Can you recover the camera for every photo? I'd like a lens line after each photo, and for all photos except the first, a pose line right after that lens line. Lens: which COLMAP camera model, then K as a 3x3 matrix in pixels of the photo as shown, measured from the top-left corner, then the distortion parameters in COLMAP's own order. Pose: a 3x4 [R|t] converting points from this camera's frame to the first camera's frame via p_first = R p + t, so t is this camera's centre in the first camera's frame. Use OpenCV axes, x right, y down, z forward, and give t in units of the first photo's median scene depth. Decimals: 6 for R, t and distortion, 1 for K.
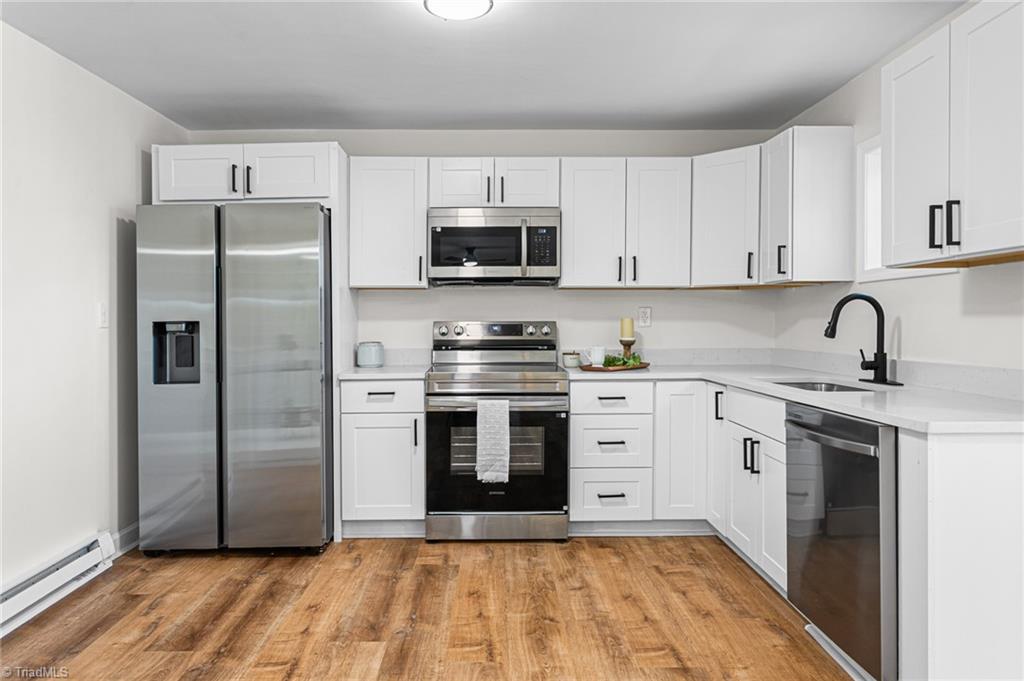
lens RADIAL K [[671.8, 0, 475.4], [0, 671.8, 324.2], [0, 0, 1]] dist [-0.002737, 0.001028]
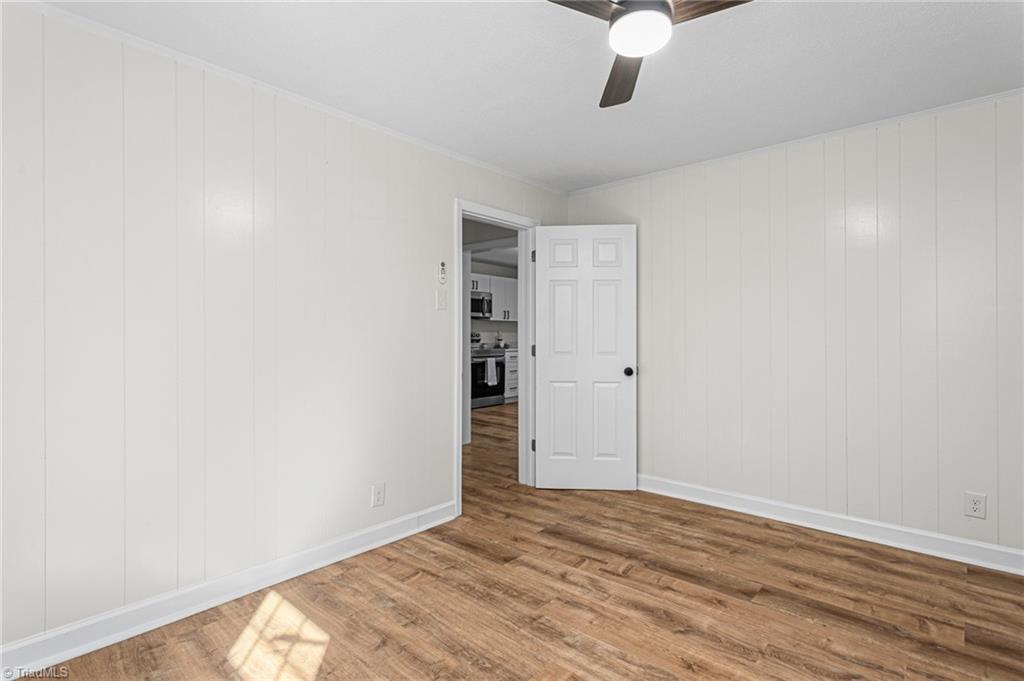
lens RADIAL K [[482.5, 0, 507.9], [0, 482.5, 343.9], [0, 0, 1]] dist [-0.002446, 0.002296]
pose [[0.650737, 0.000835, 0.759303, -1.525603], [-0.006064, 0.999973, 0.004097, 0.039253], [-0.759279, -0.007270, 0.650725, -0.444575]]
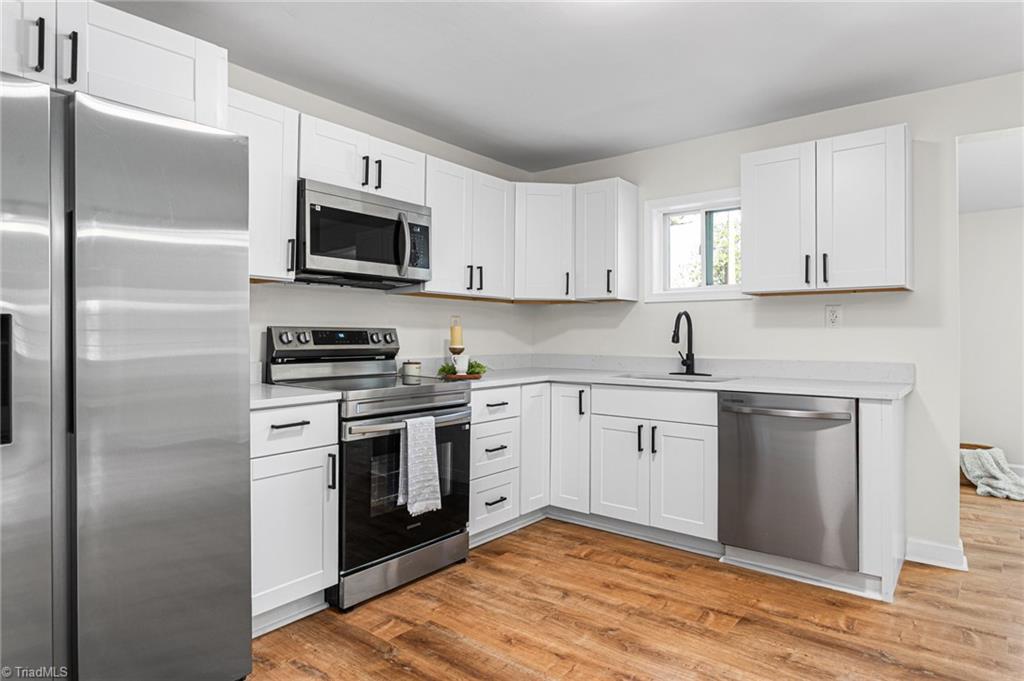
lens RADIAL K [[601.2, 0, 524.5], [0, 601.2, 332.9], [0, 0, 1]] dist [0.003184, 0.007178]
pose [[0.616145, 0.010182, 0.787567, -0.489736], [-0.001502, 0.999930, -0.011753, 0.012695], [-0.787631, 0.006058, 0.616117, 0.410066]]
